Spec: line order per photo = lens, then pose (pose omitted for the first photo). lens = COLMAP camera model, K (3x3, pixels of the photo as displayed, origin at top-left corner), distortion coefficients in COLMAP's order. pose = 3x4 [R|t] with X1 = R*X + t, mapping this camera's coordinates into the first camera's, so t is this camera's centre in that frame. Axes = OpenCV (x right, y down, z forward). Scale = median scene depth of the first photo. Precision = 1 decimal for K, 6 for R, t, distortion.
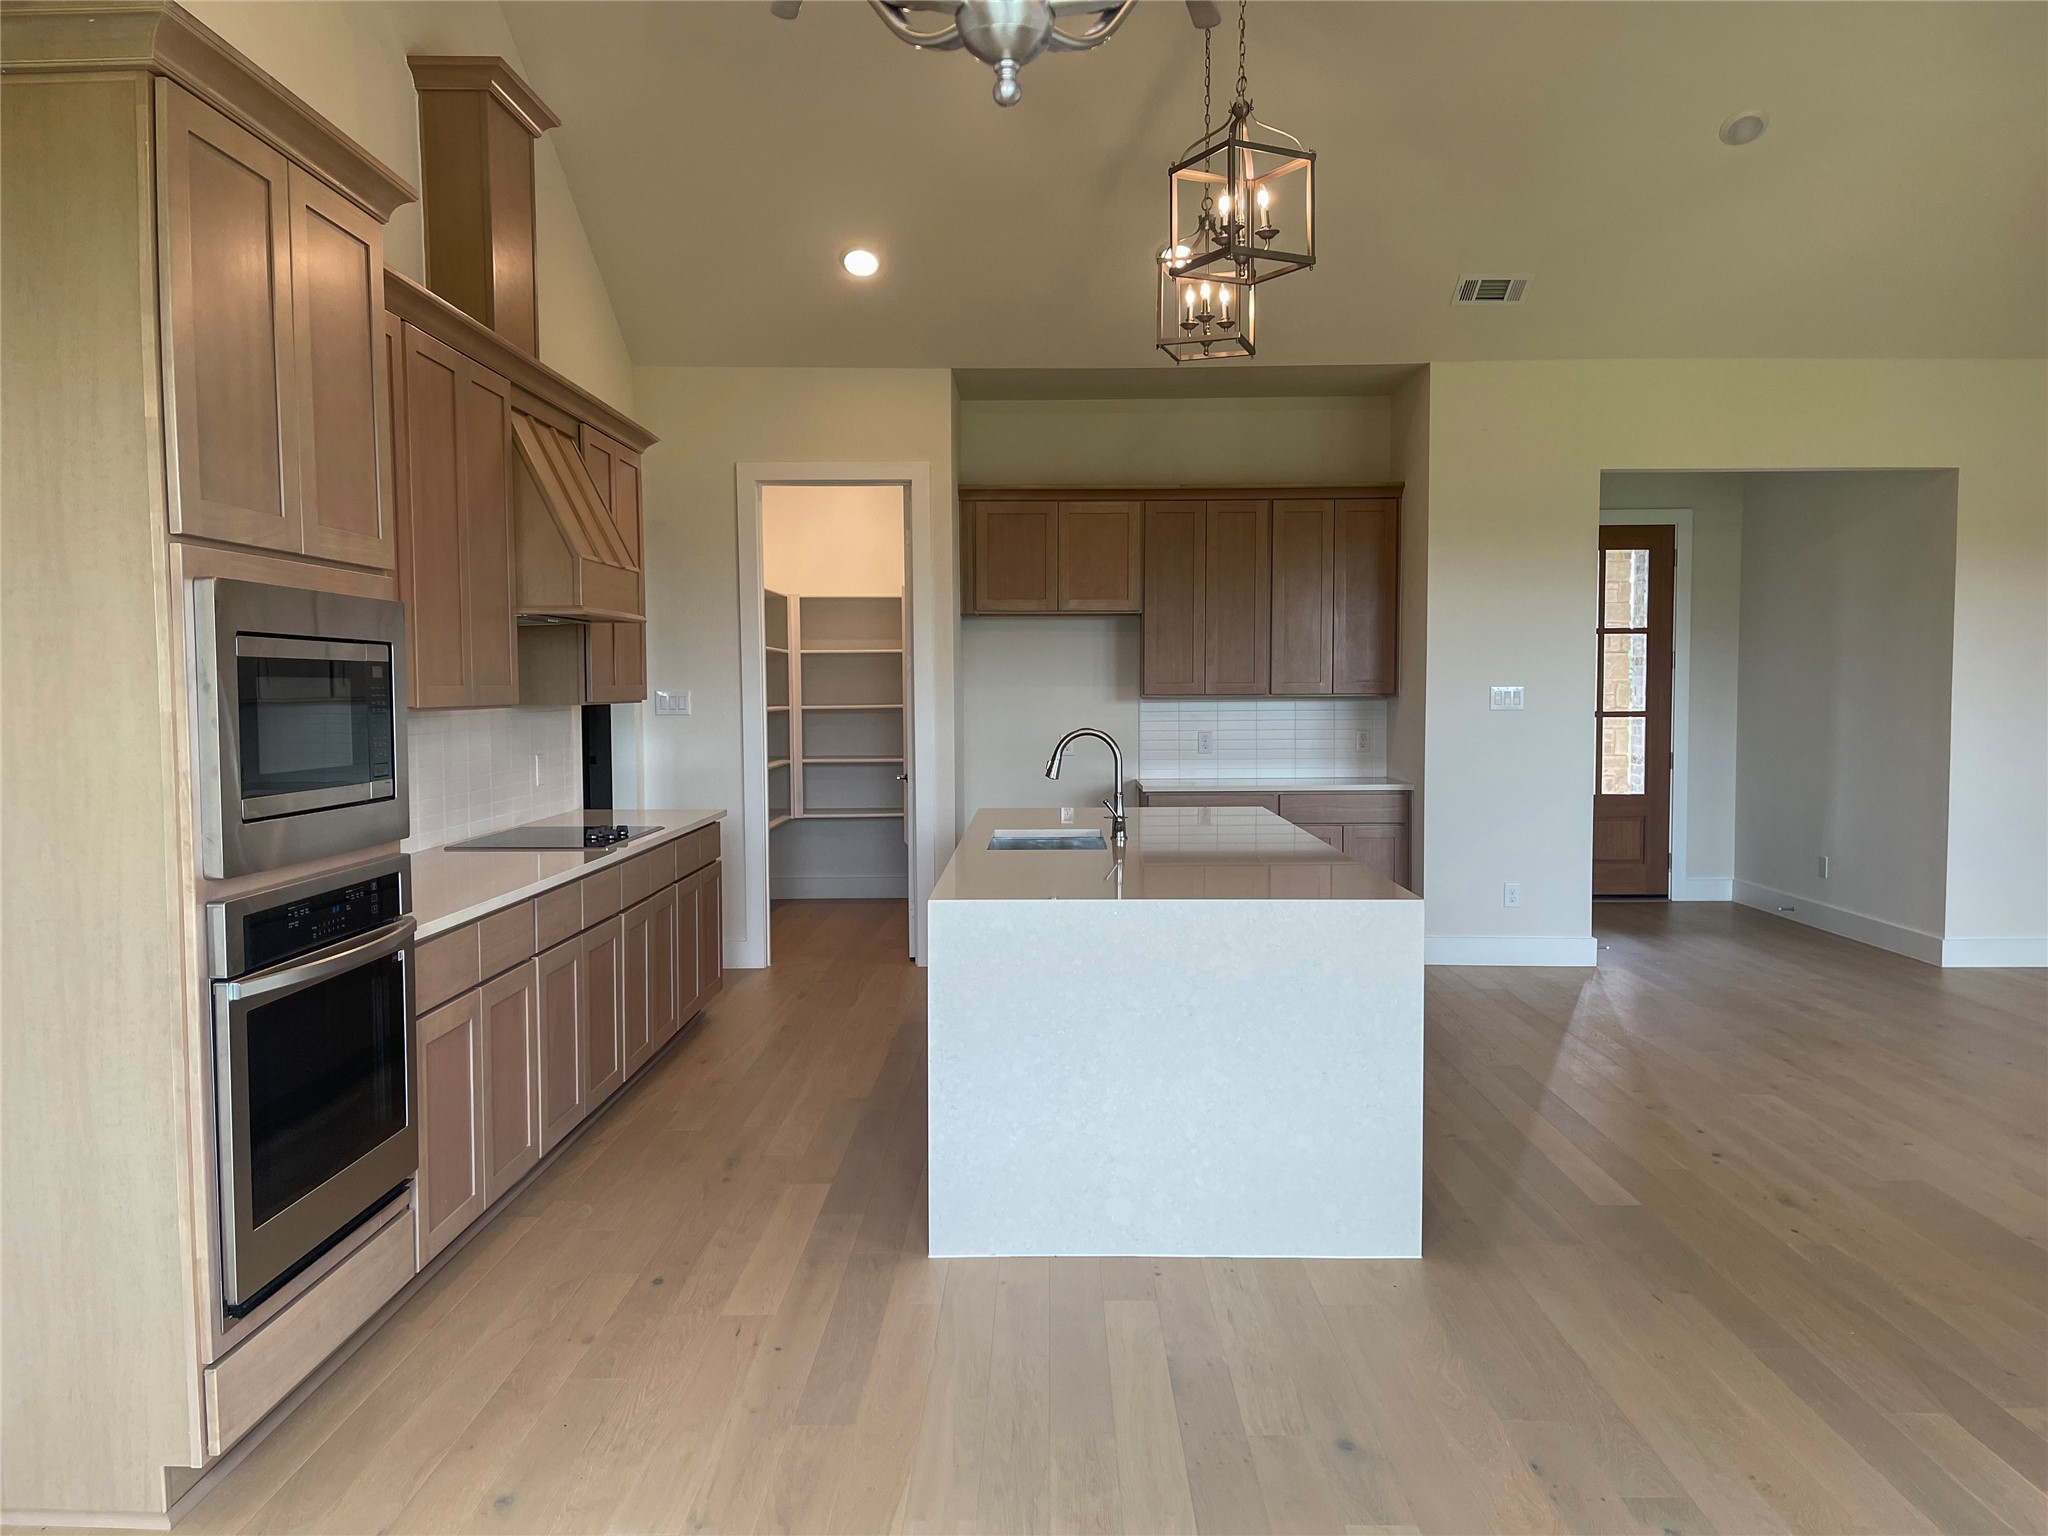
lens RADIAL K [[1536.6, 0, 1024.0], [0, 1536.6, 768.0], [0, 0, 1]] dist [0.082796, -0.111187]
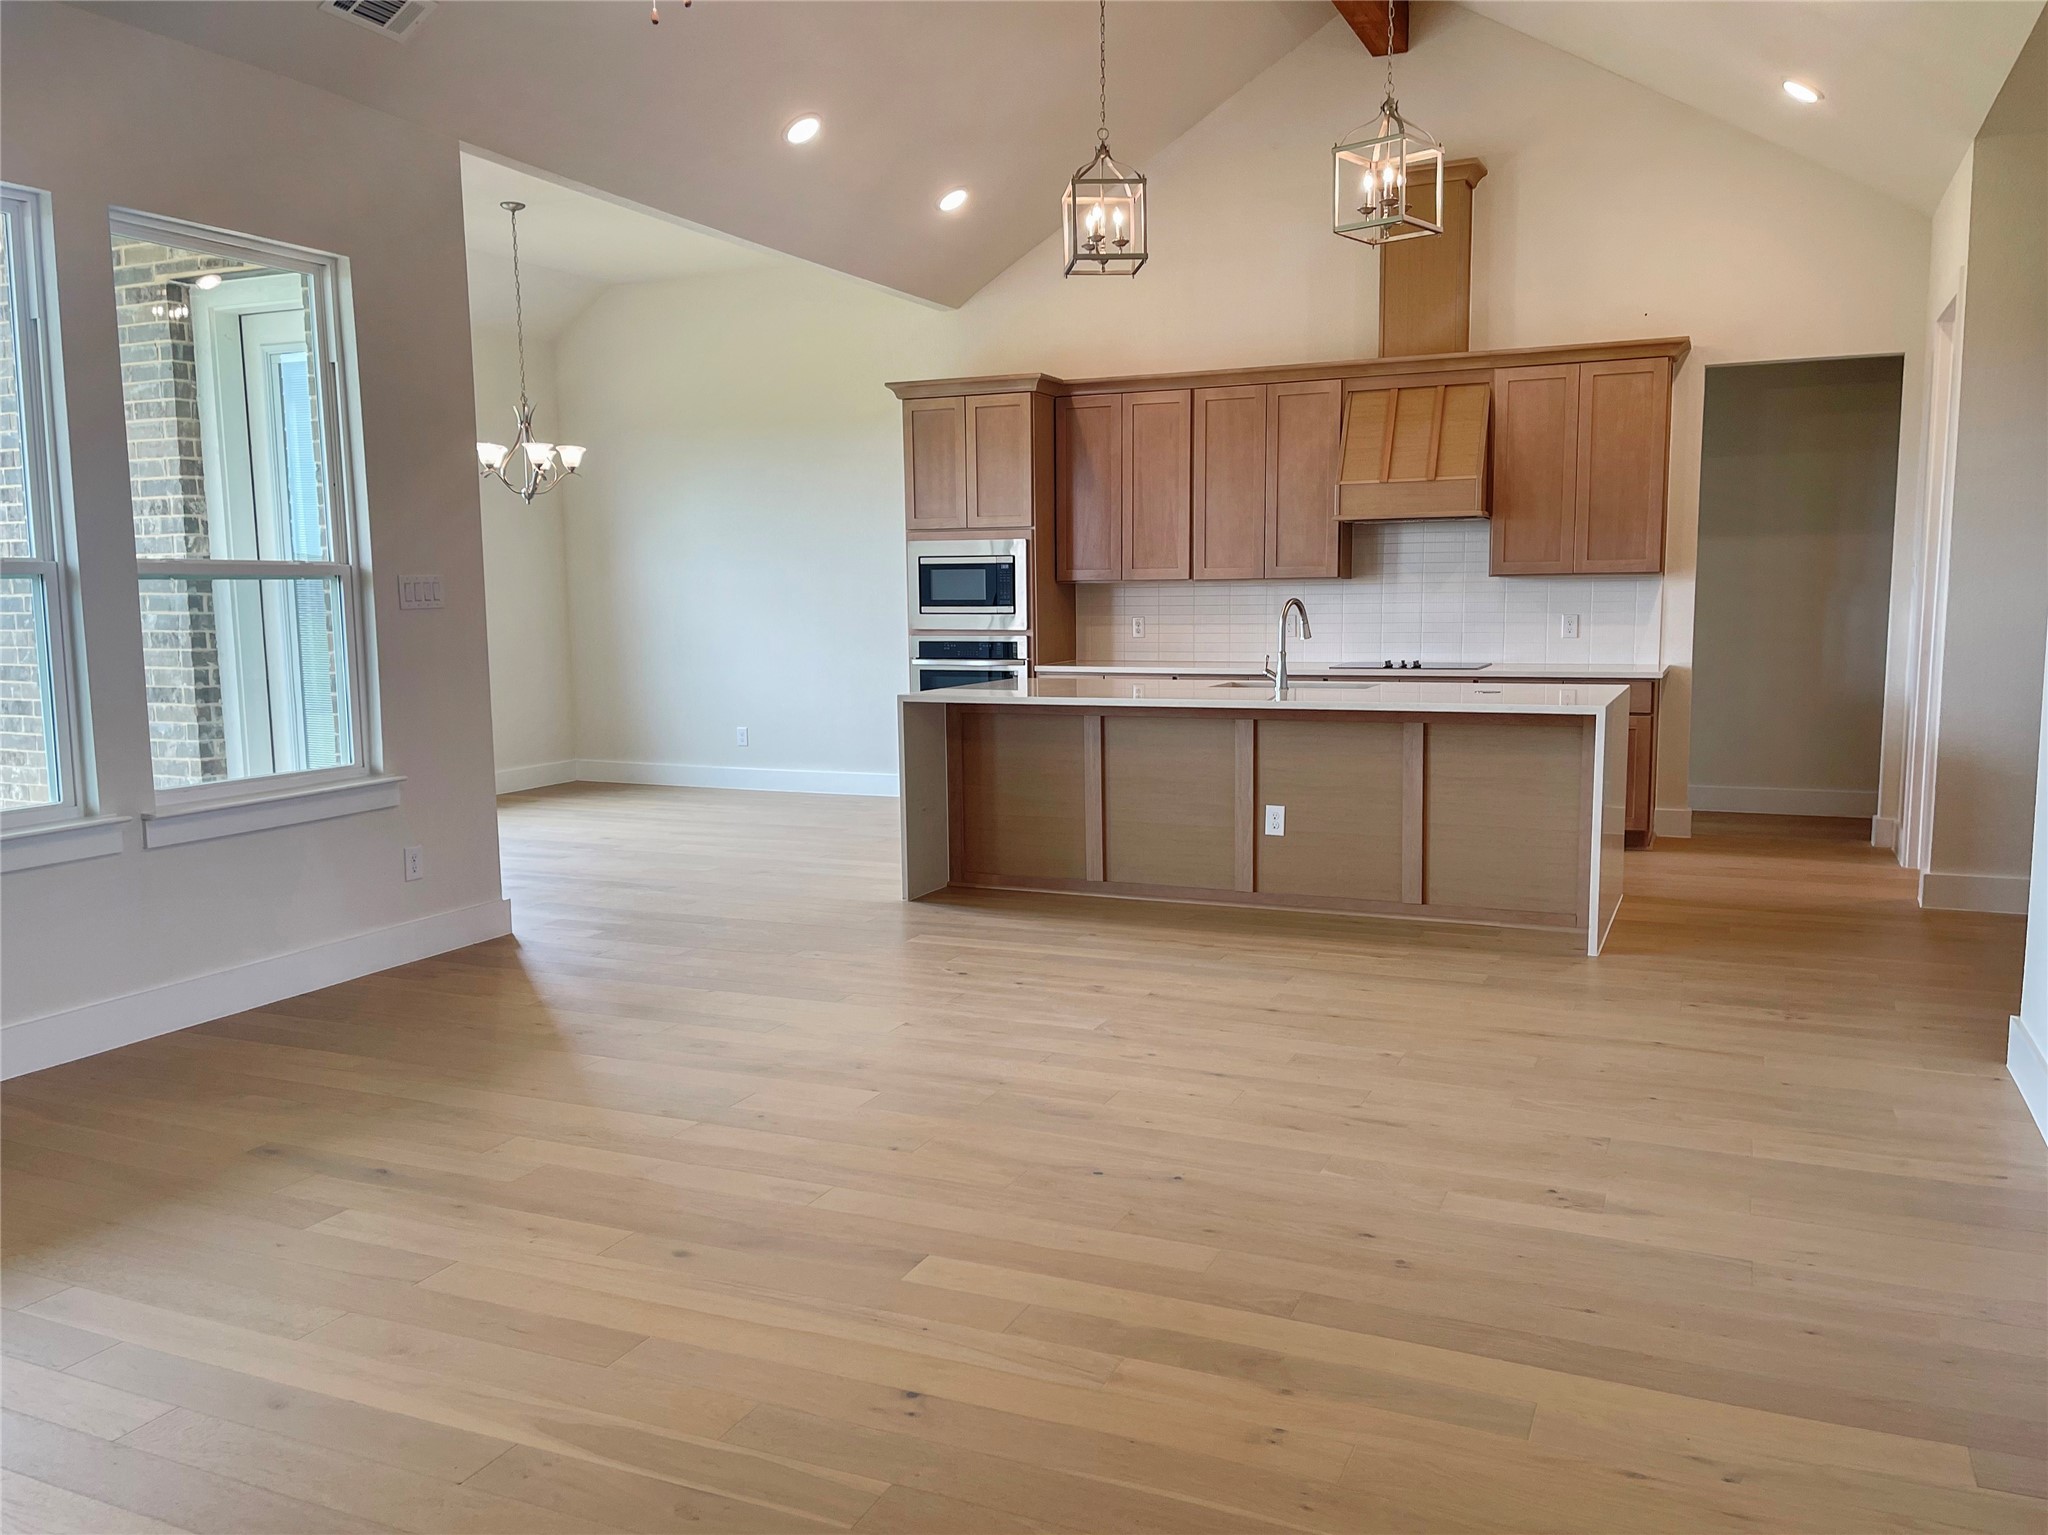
lens RADIAL K [[1575.7, 0, 1024.0], [0, 1575.7, 767.5], [0, 0, 1]] dist [0.128632, -0.200752]
pose [[-0.394330, 0.116626, -0.911539, 1.099551], [-0.036150, 0.989178, 0.142198, -0.055334], [0.918258, 0.089025, -0.385846, 1.097181]]
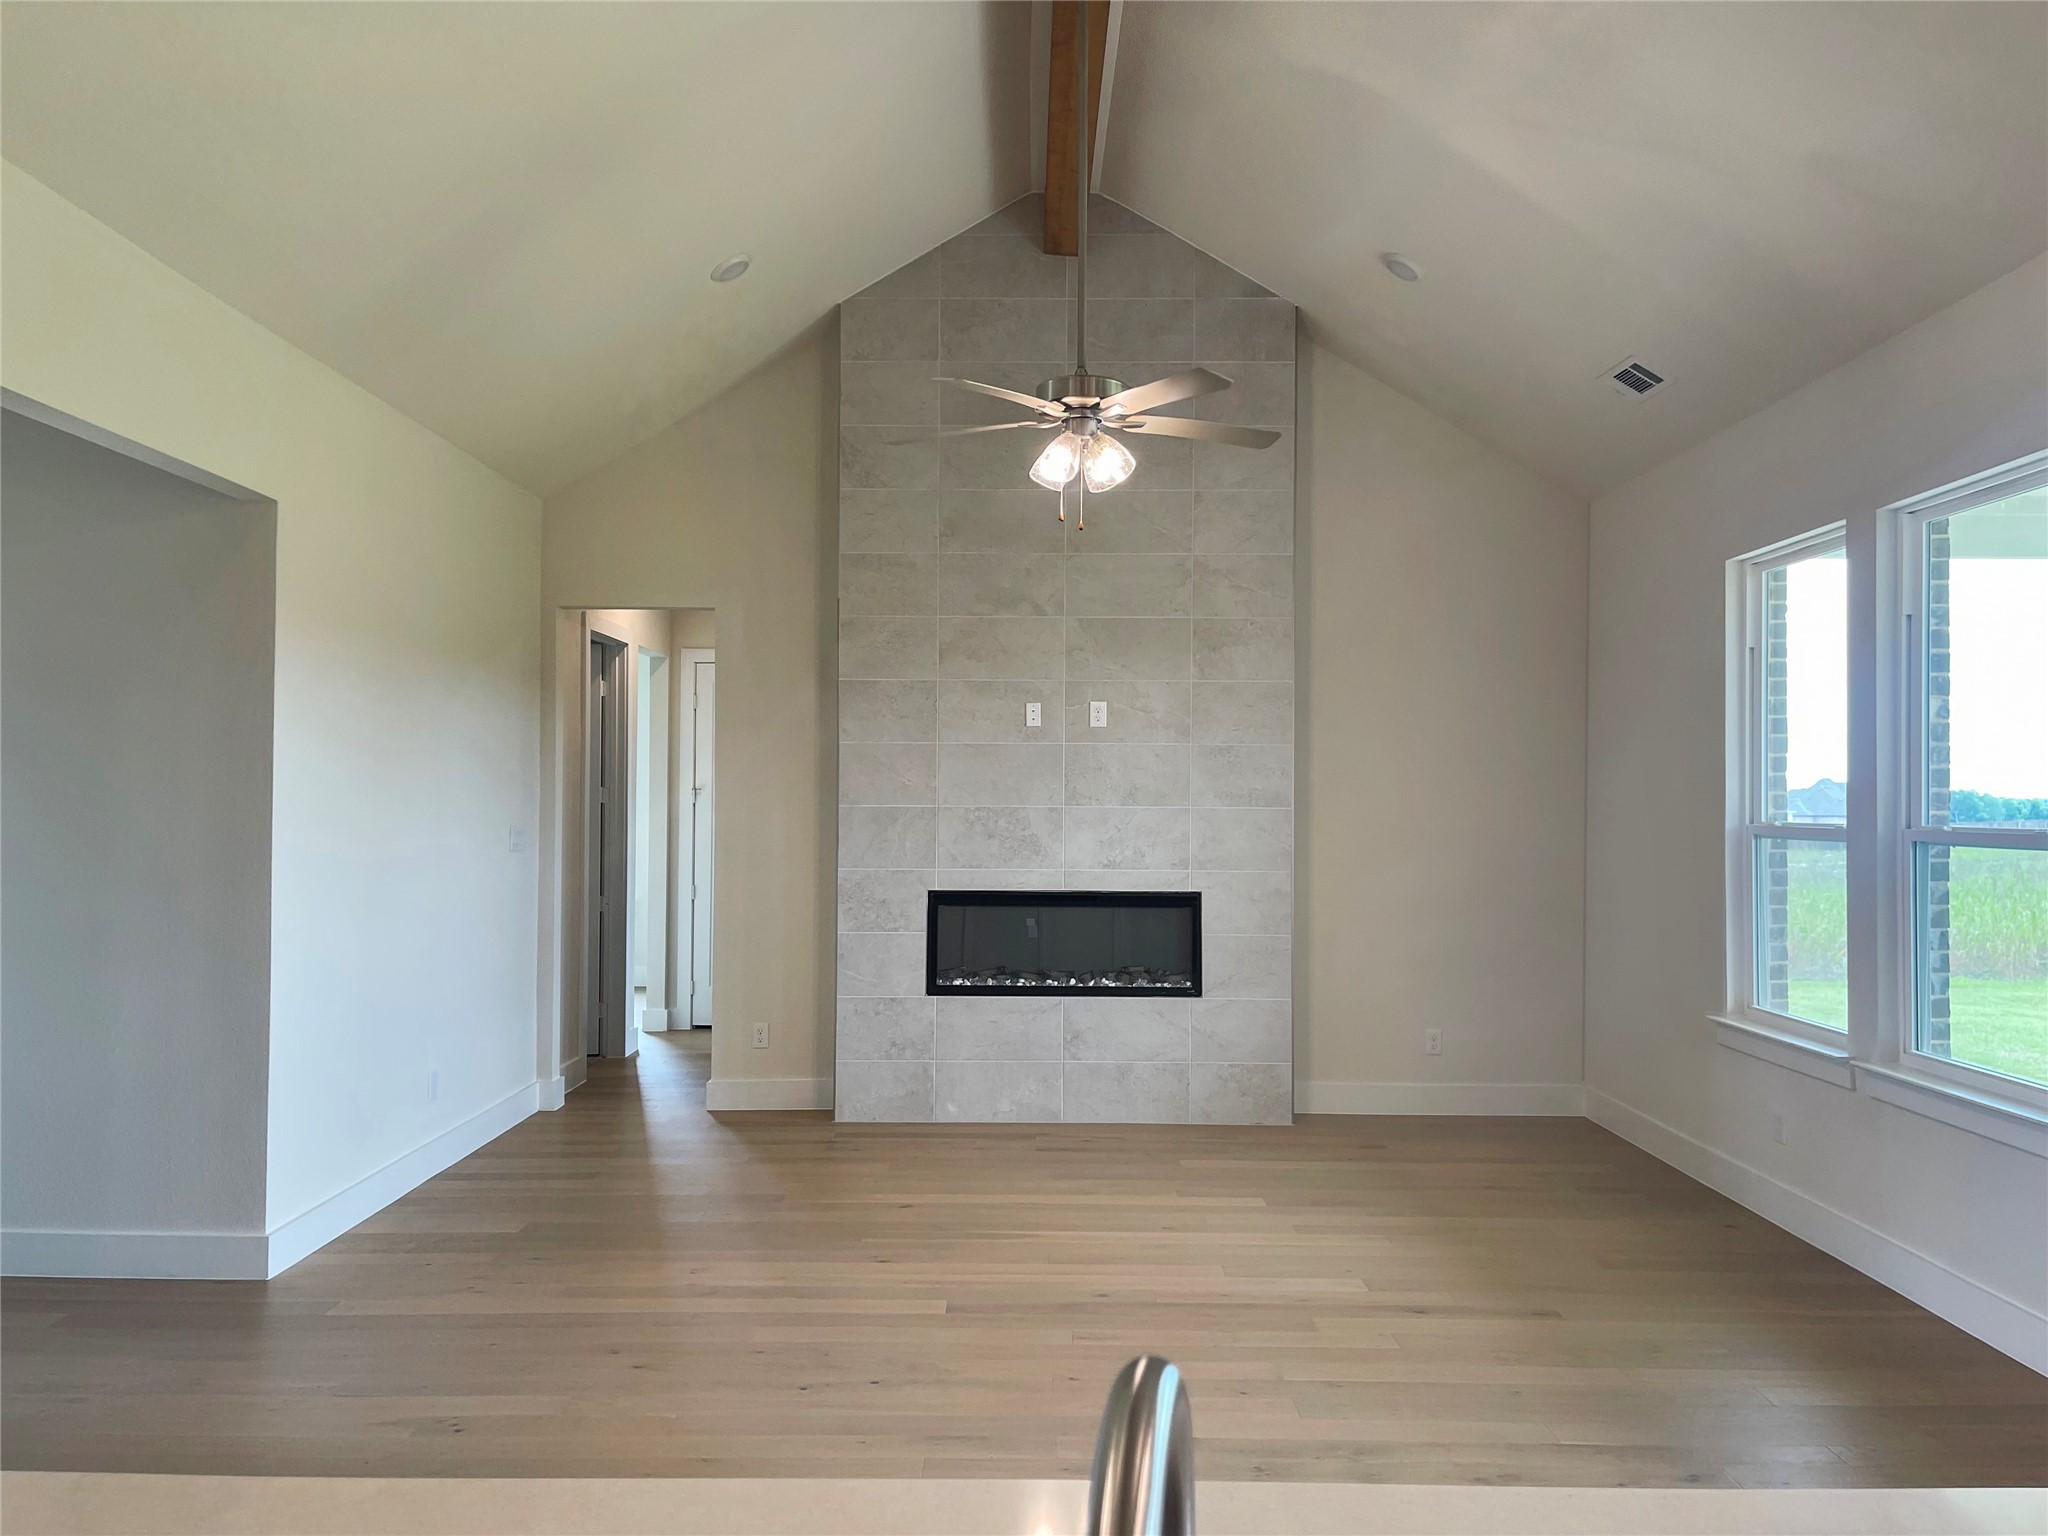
lens RADIAL K [[1575.7, 0, 1024.0], [0, 1575.7, 768.0], [0, 0, 1]] dist [0.128632, -0.200752]
pose [[-0.006678, 0.029005, 0.999557, -0.081501], [0.047688, 0.998451, -0.028655, -0.056644], [-0.998840, 0.047475, -0.008051, 0.844170]]
